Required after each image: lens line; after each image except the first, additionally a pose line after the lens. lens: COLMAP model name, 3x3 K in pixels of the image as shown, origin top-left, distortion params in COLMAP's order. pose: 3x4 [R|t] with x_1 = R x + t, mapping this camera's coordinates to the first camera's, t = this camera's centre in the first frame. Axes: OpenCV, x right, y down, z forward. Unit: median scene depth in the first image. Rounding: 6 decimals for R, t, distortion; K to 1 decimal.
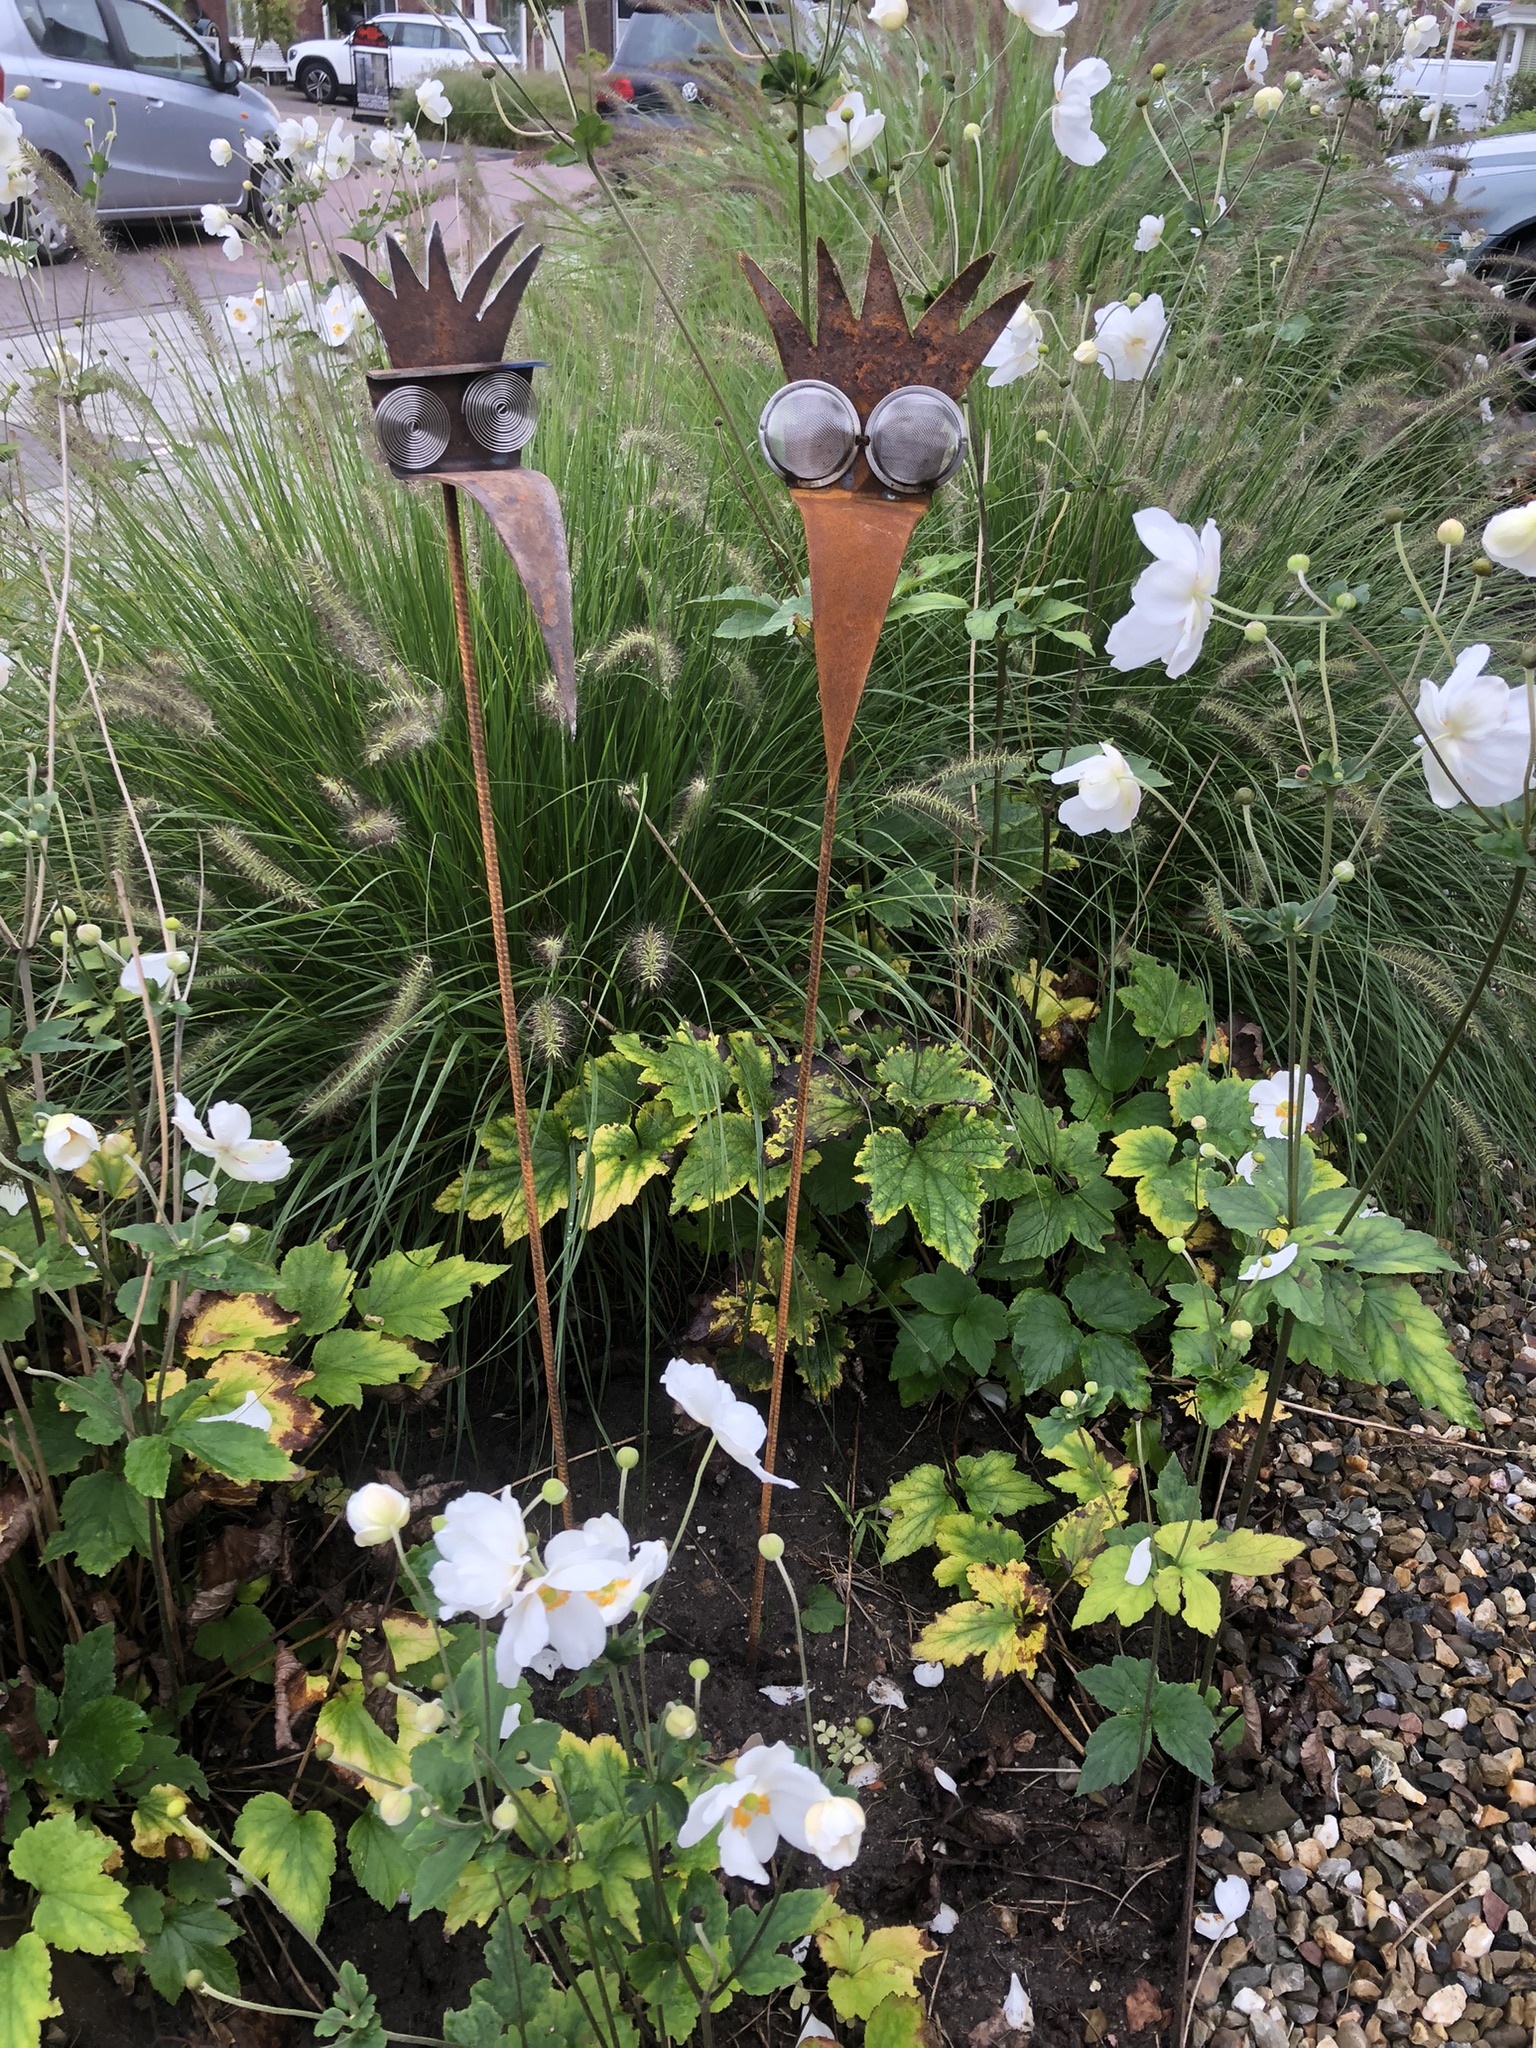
lens RADIAL K [[1601.3, 0, 756.9], [0, 1601.3, 1023.3], [0, 0, 1]] dist [0.042619, -0.054244]
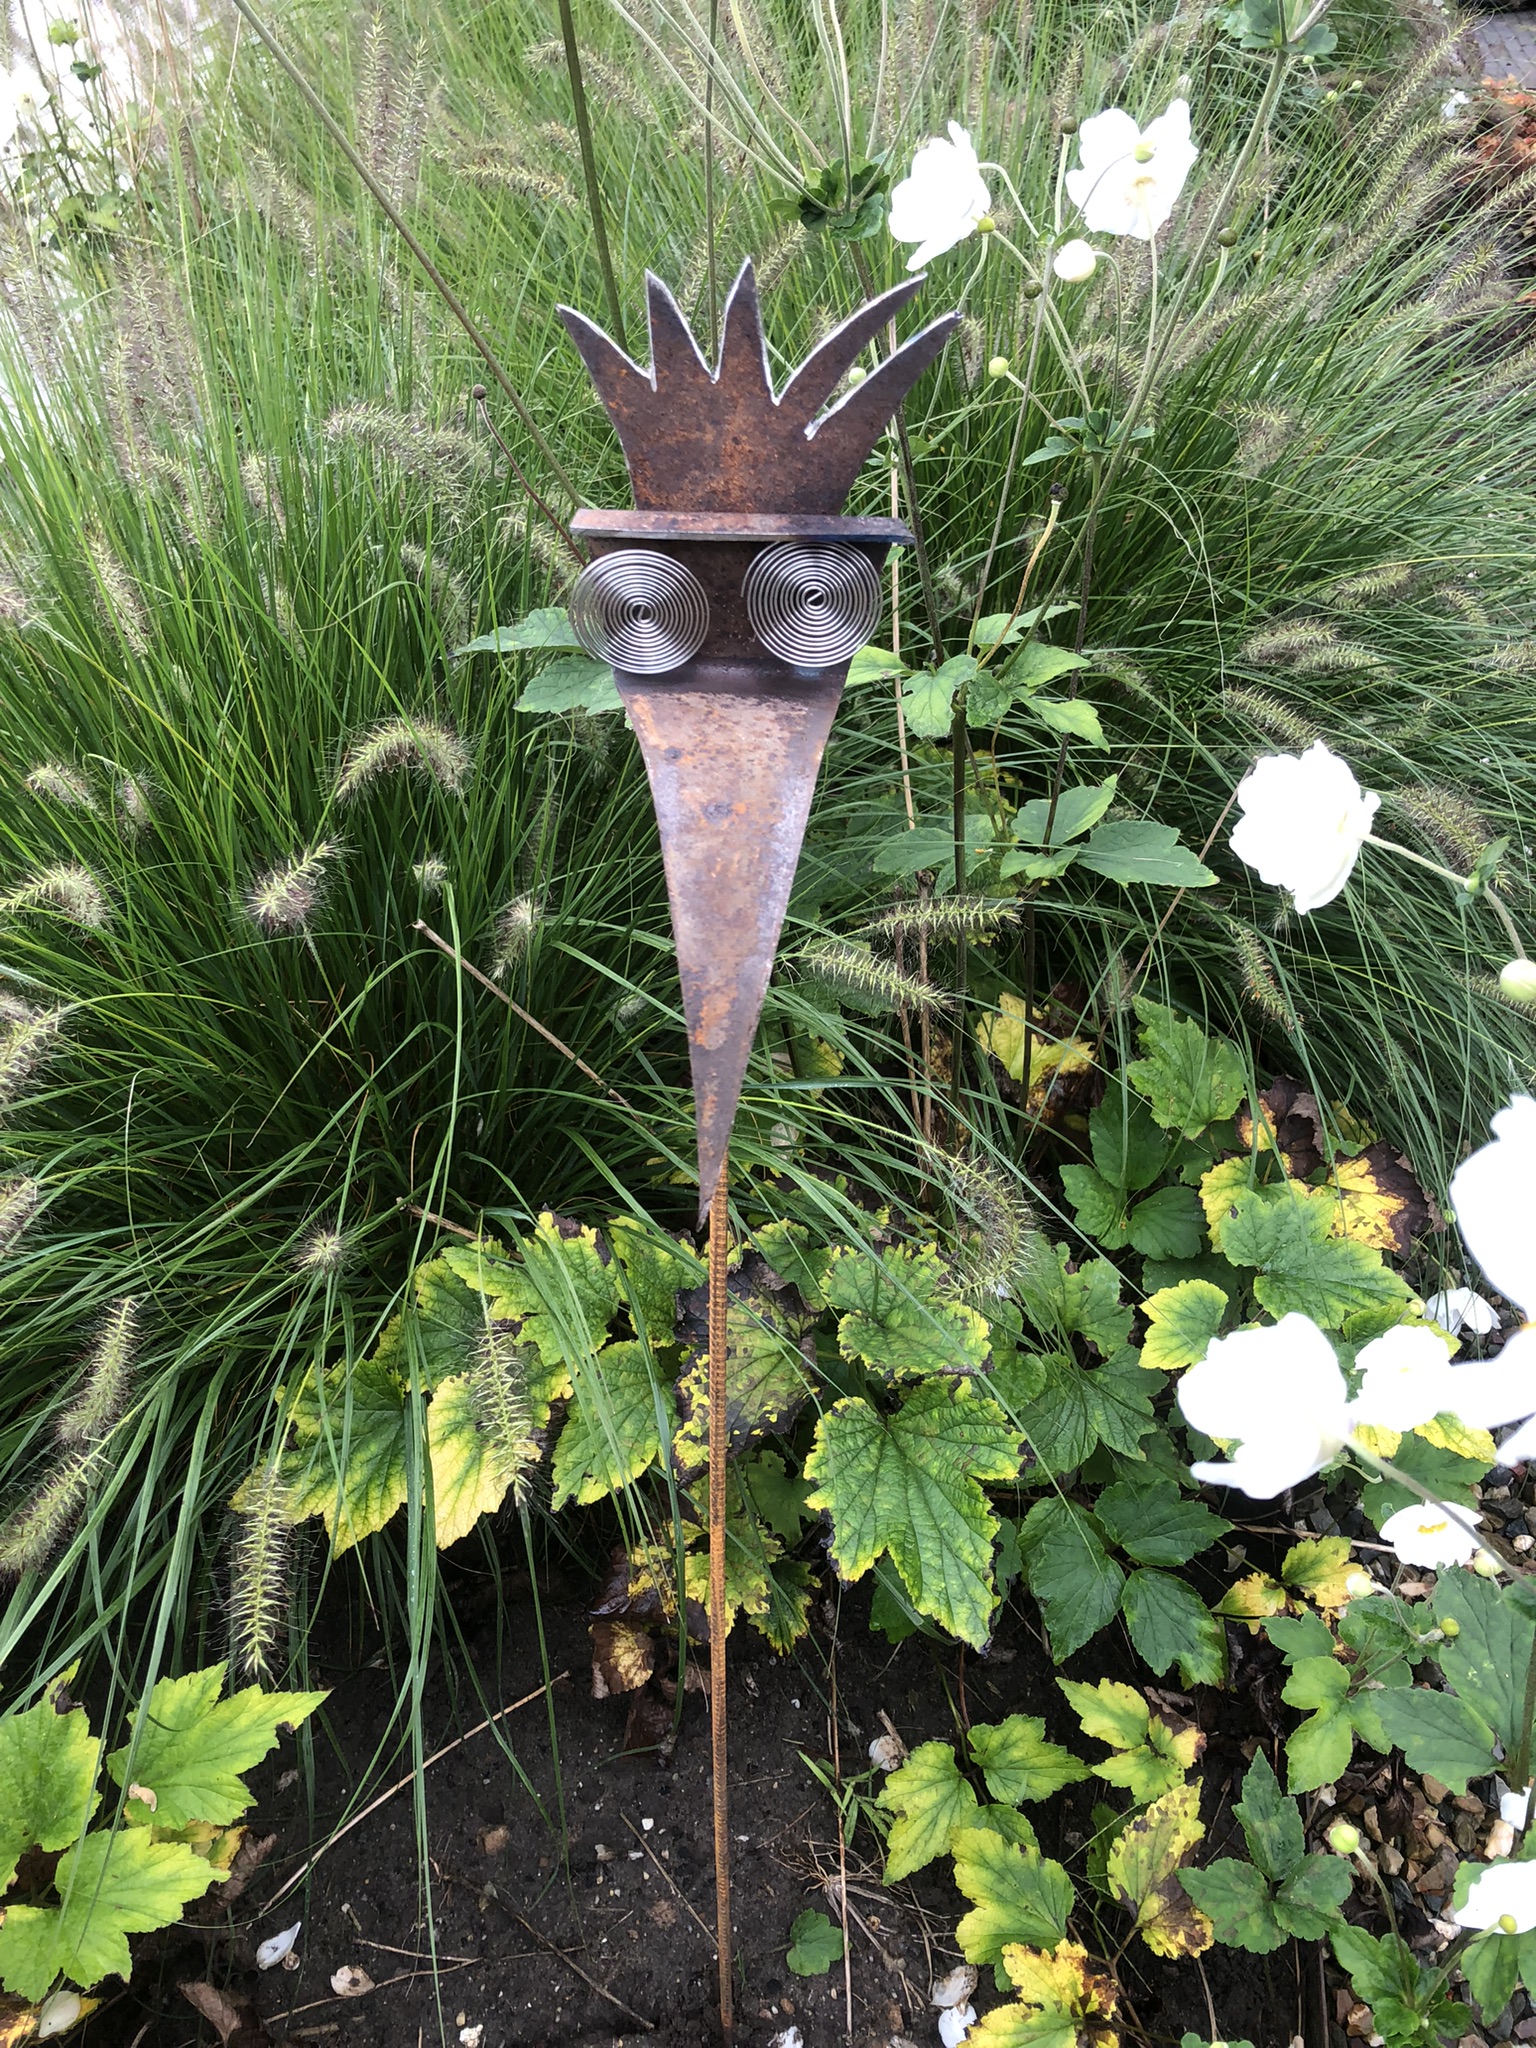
lens RADIAL K [[1660.7, 0, 749.8], [0, 1660.7, 1008.5], [0, 0, 1]] dist [0.006061, -0.001191]
pose [[0.993447, -0.108796, 0.035018, 0.032731], [0.101728, 0.981371, 0.162981, -0.219747], [-0.052098, -0.158351, 0.986007, 0.298892]]
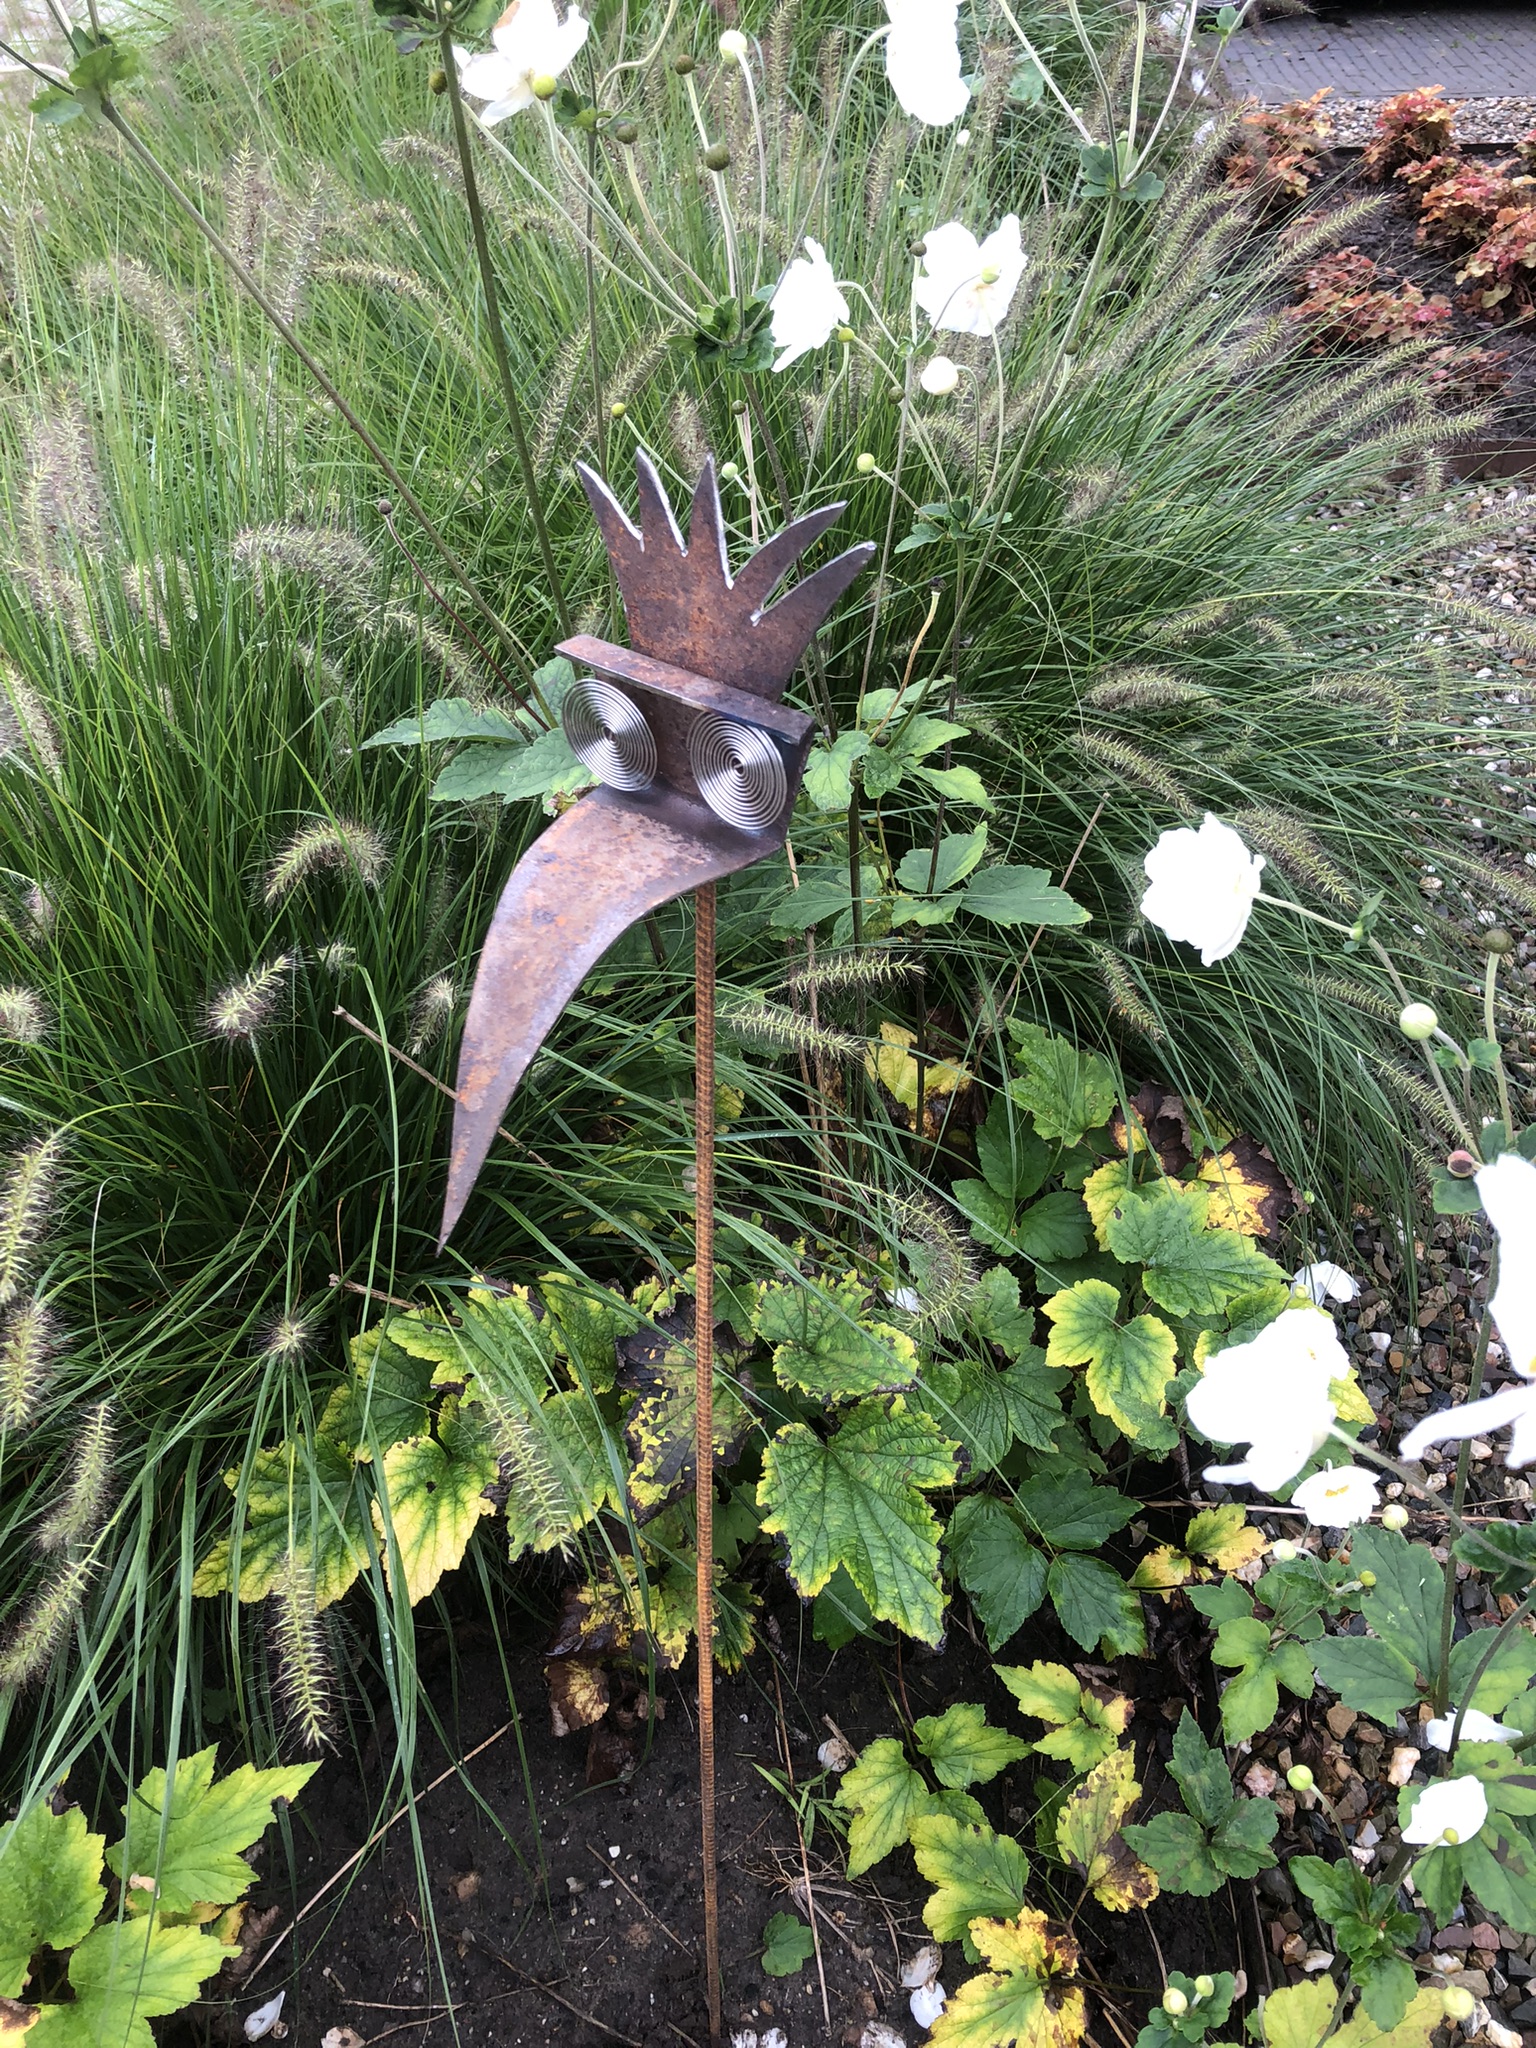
lens RADIAL K [[1660.7, 0, 749.8], [0, 1660.7, 1008.5], [0, 0, 1]] dist [0.006061, -0.001191]
pose [[0.973354, -0.184938, 0.135574, -0.003392], [0.161366, 0.972482, 0.168045, -0.249818], [-0.162922, -0.141690, 0.976412, 0.263432]]
